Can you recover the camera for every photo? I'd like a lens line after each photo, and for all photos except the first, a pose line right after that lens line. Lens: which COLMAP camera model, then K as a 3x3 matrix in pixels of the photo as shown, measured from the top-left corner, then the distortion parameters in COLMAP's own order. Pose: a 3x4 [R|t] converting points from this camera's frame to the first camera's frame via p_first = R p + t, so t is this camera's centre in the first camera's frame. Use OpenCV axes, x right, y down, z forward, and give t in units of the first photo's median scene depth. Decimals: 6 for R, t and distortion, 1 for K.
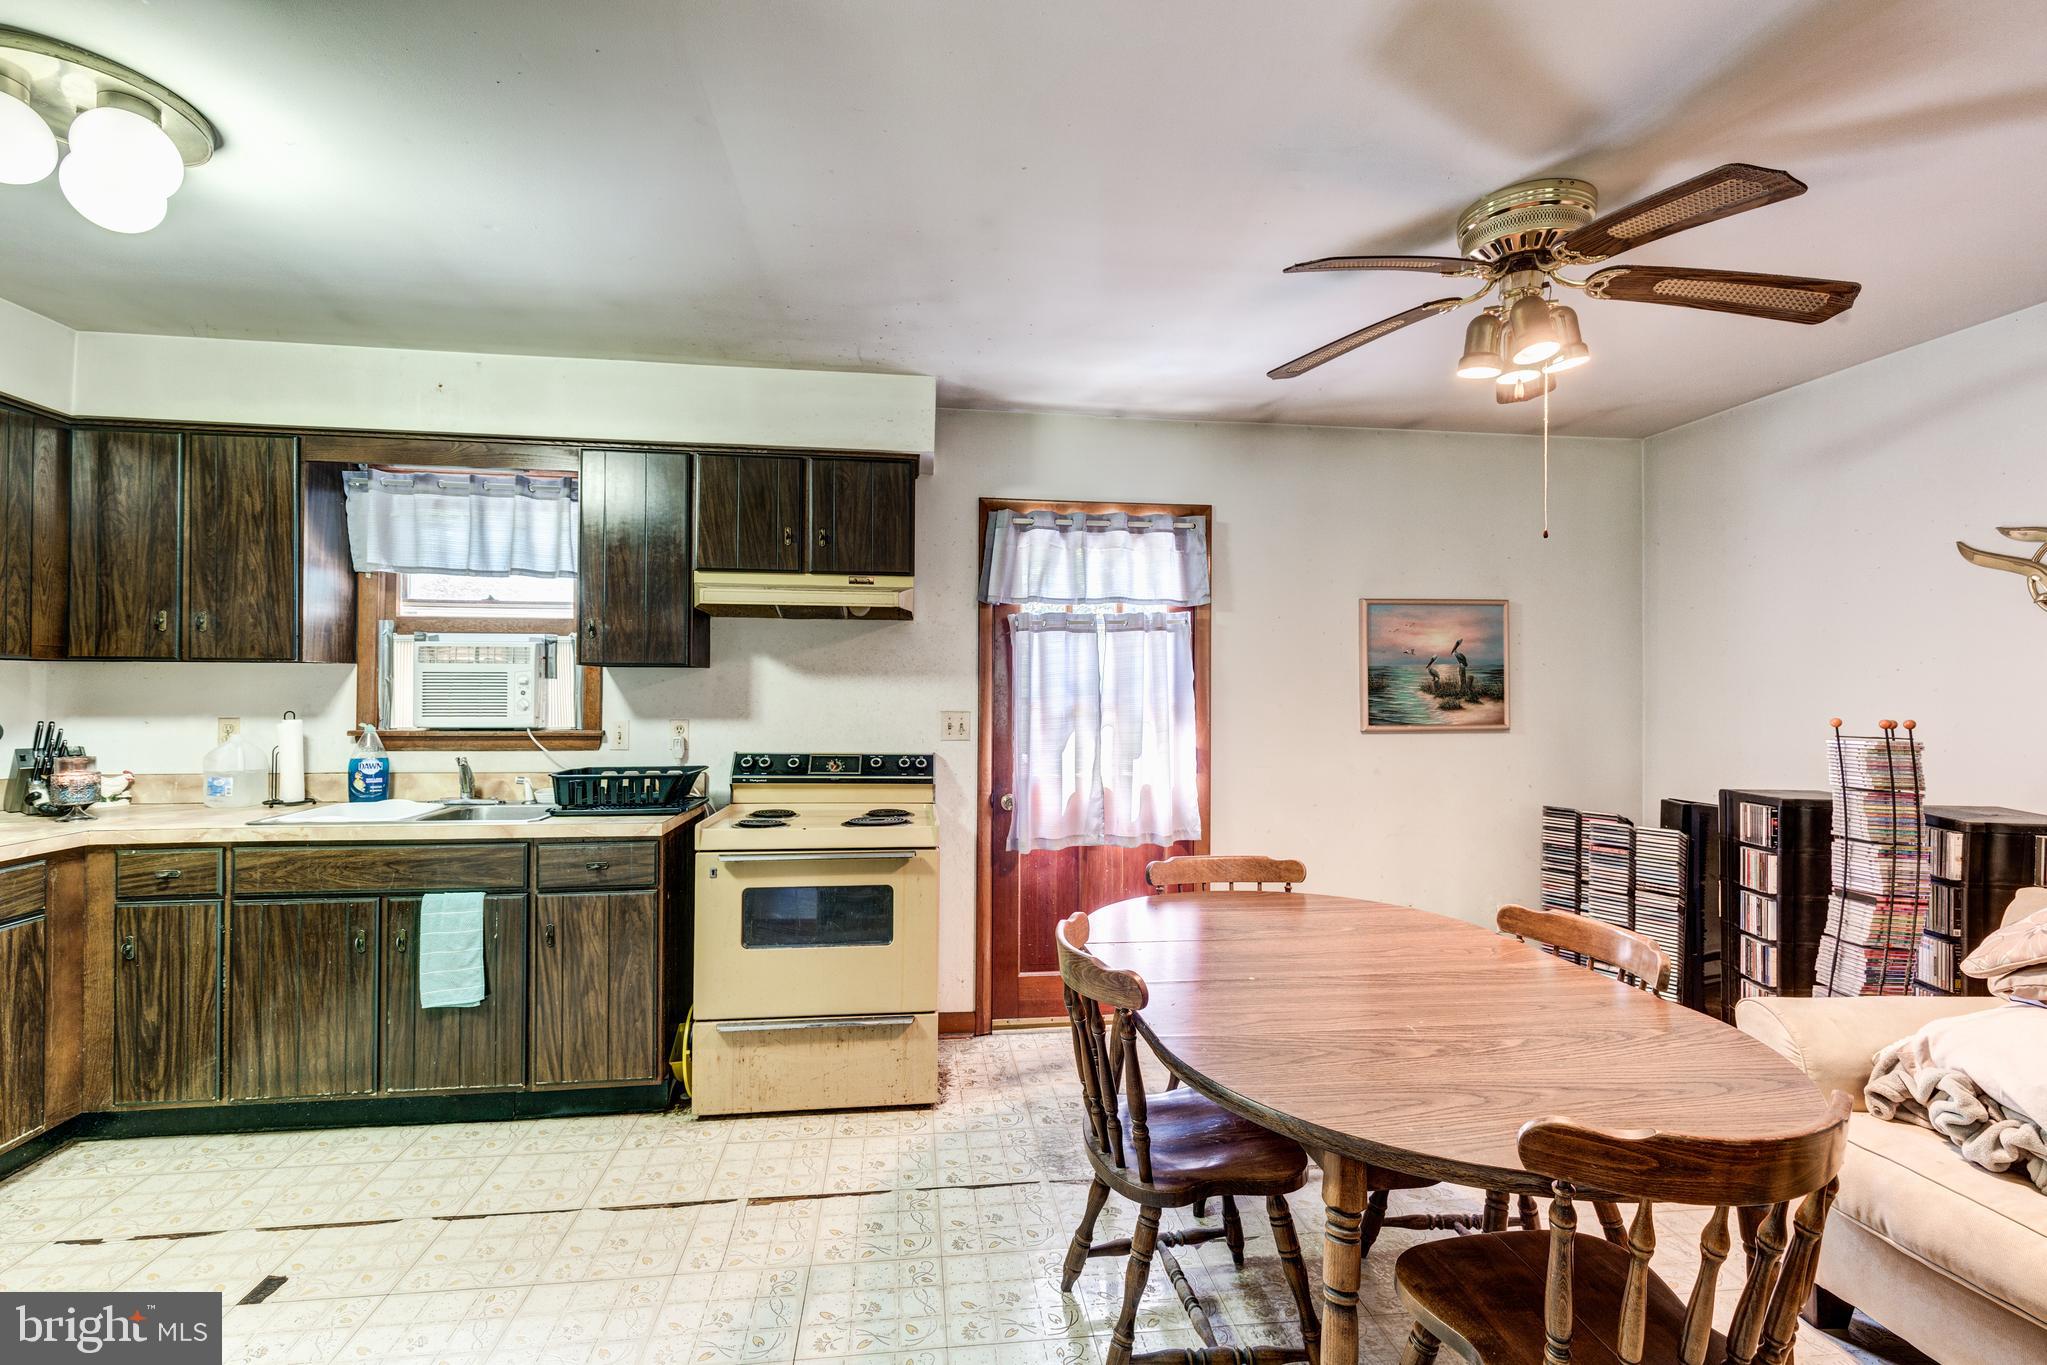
lens RADIAL K [[914.3, 0, 1019.2], [0, 914.3, 684.5], [0, 0, 1]] dist [0.008624, -0.001501]
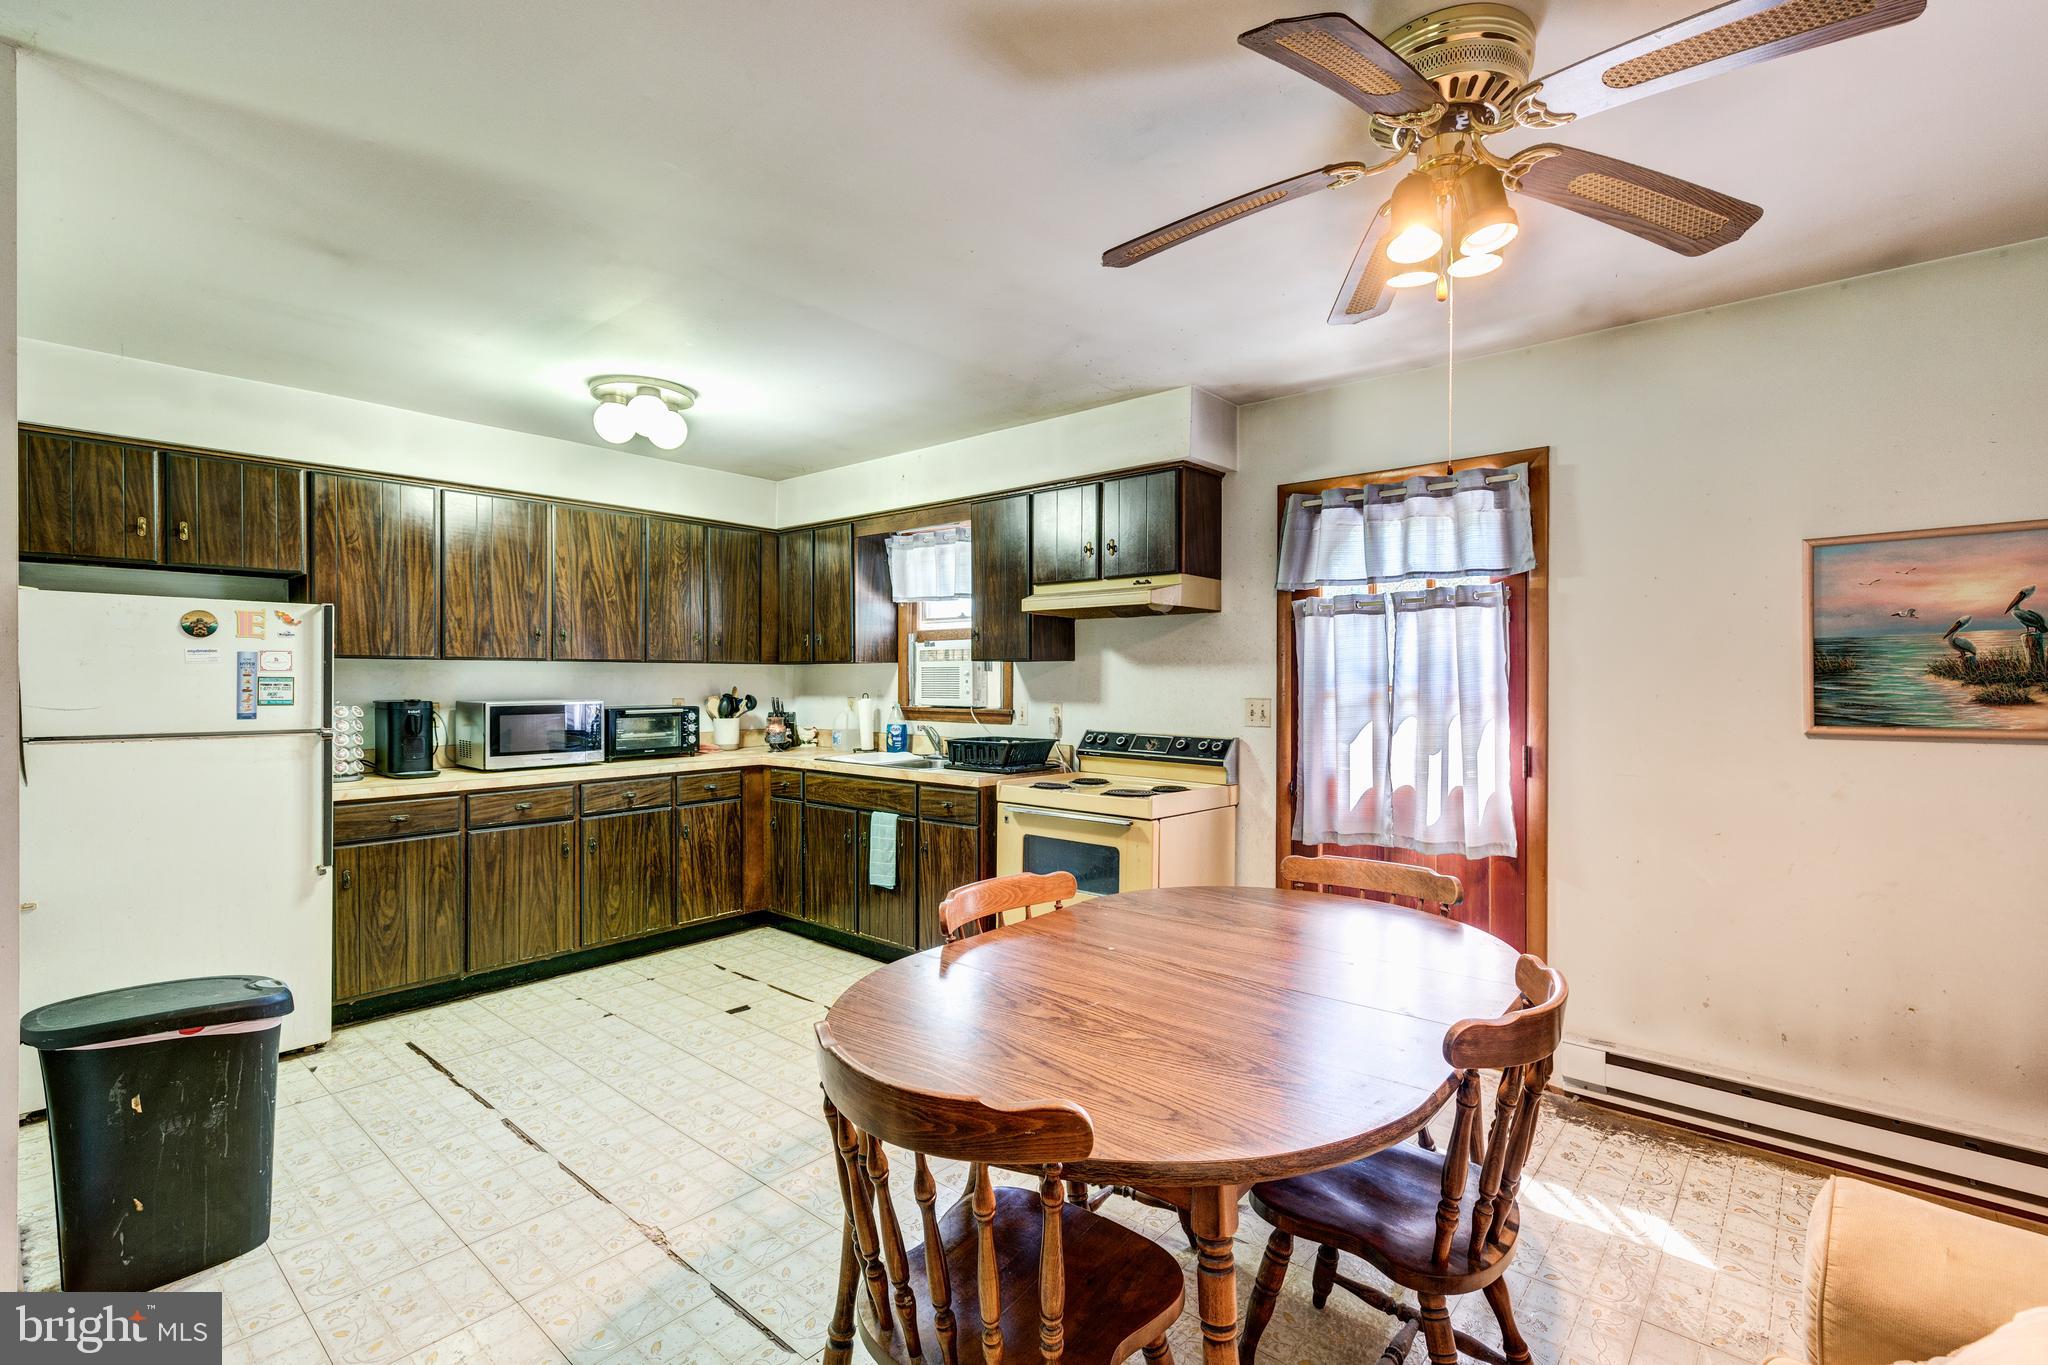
lens RADIAL K [[919.7, 0, 1033.3], [0, 919.7, 680.7], [0, 0, 1]] dist [0.008265, -0.000943]
pose [[0.676093, -0.003784, -0.736807, 0.585080], [0.008550, 0.999960, 0.002710, 0.005315], [0.736767, -0.008132, 0.676098, 0.131481]]
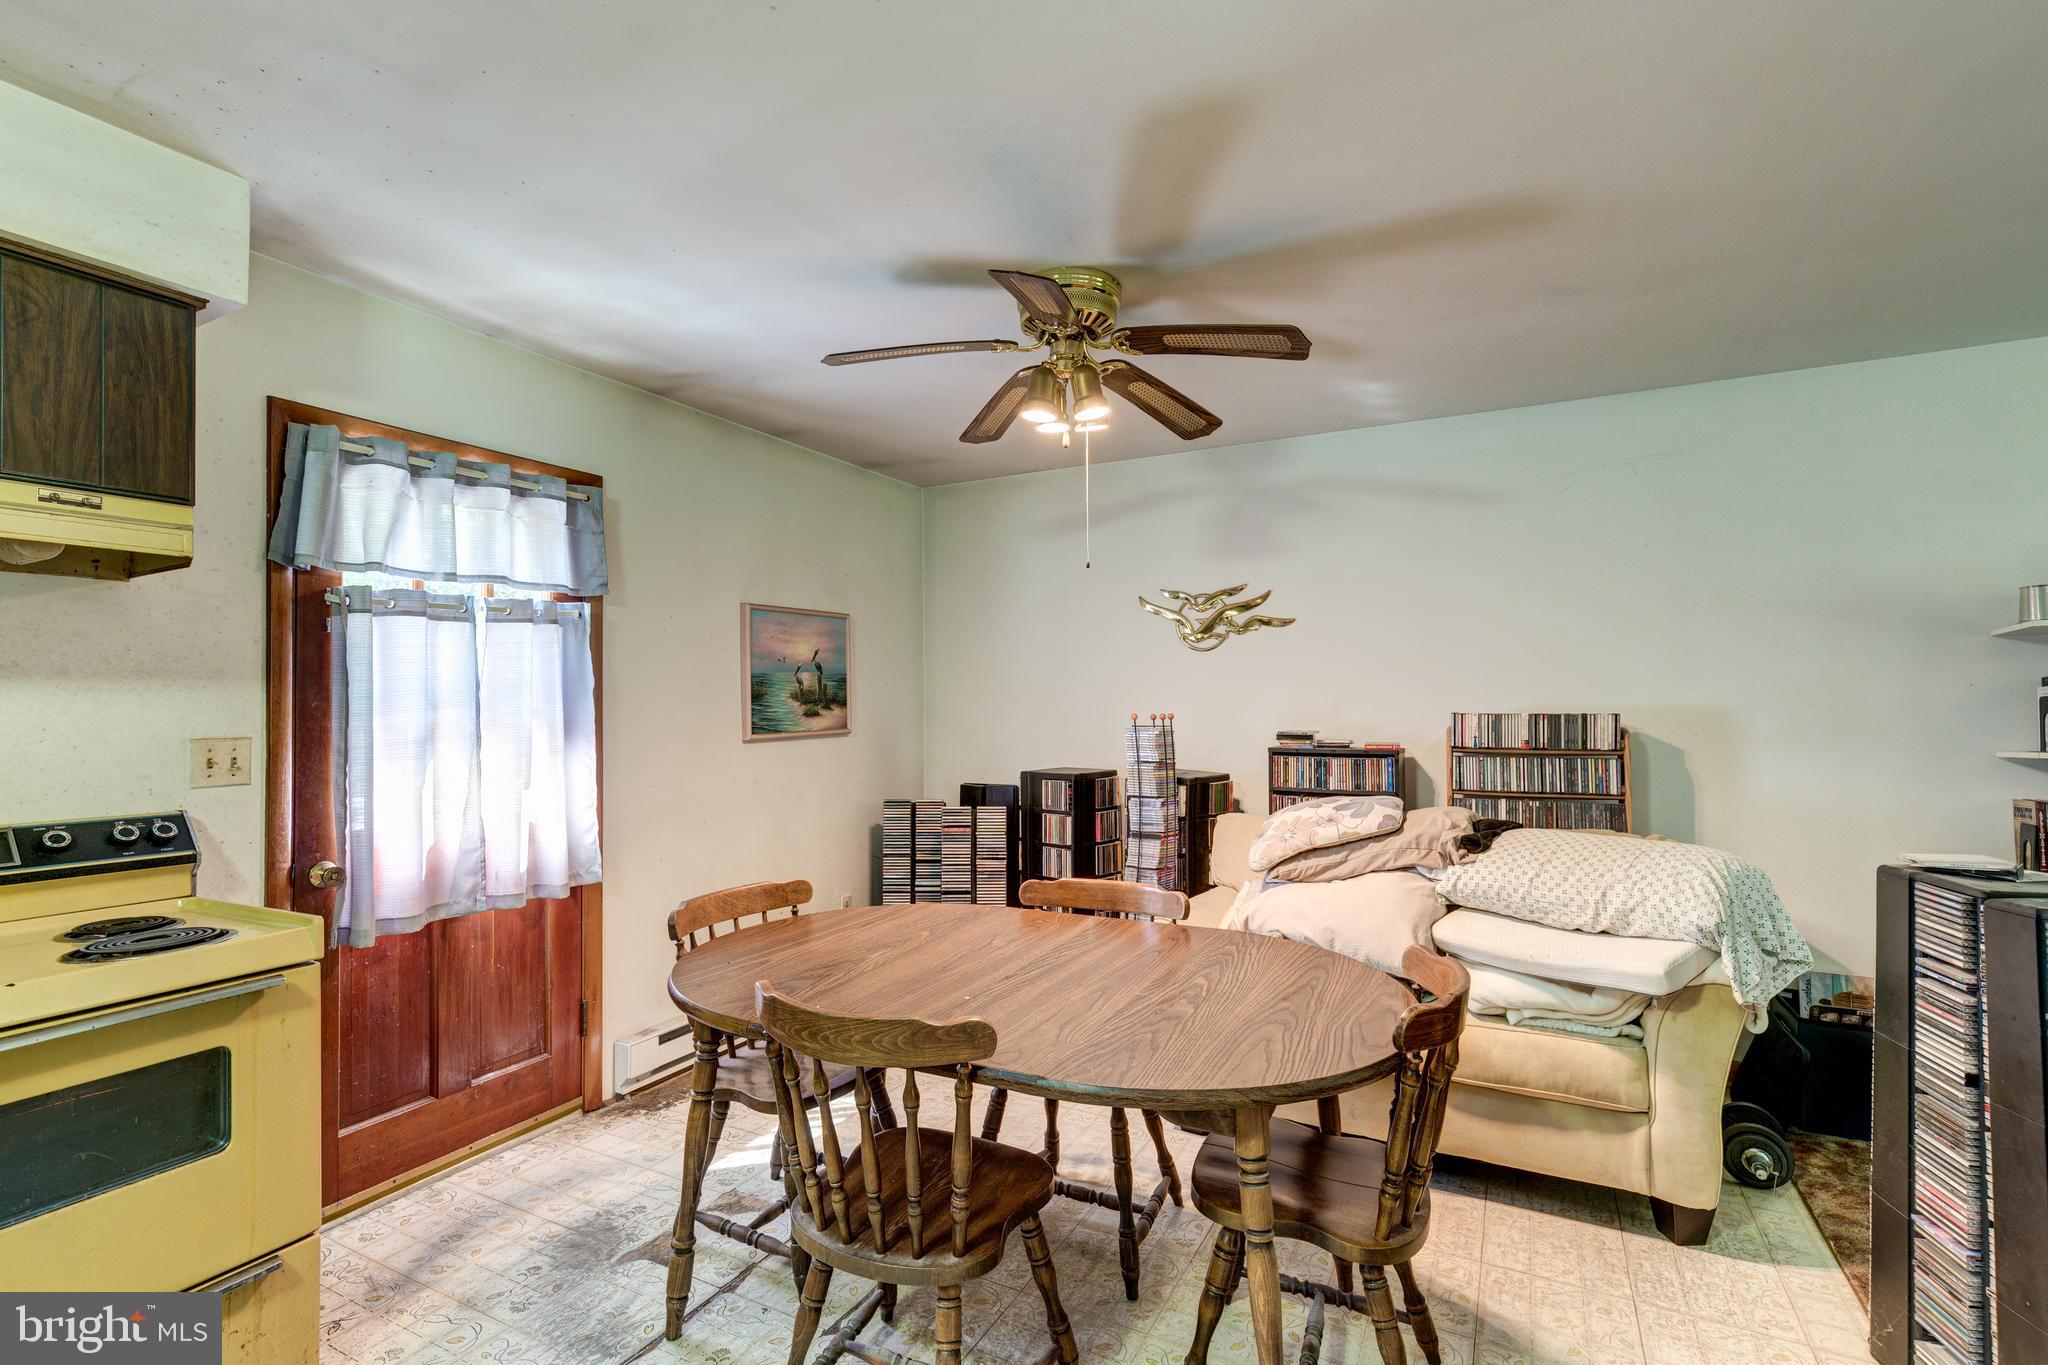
lens RADIAL K [[931.5, 0, 1024.0], [0, 931.5, 682.5], [0, 0, 1]] dist [0.003436, -0.000363]
pose [[0.575784, 0.005711, 0.817582, -0.303176], [0.005423, 0.999927, -0.010804, 0.002507], [-0.817584, 0.010655, 0.575711, 0.234238]]
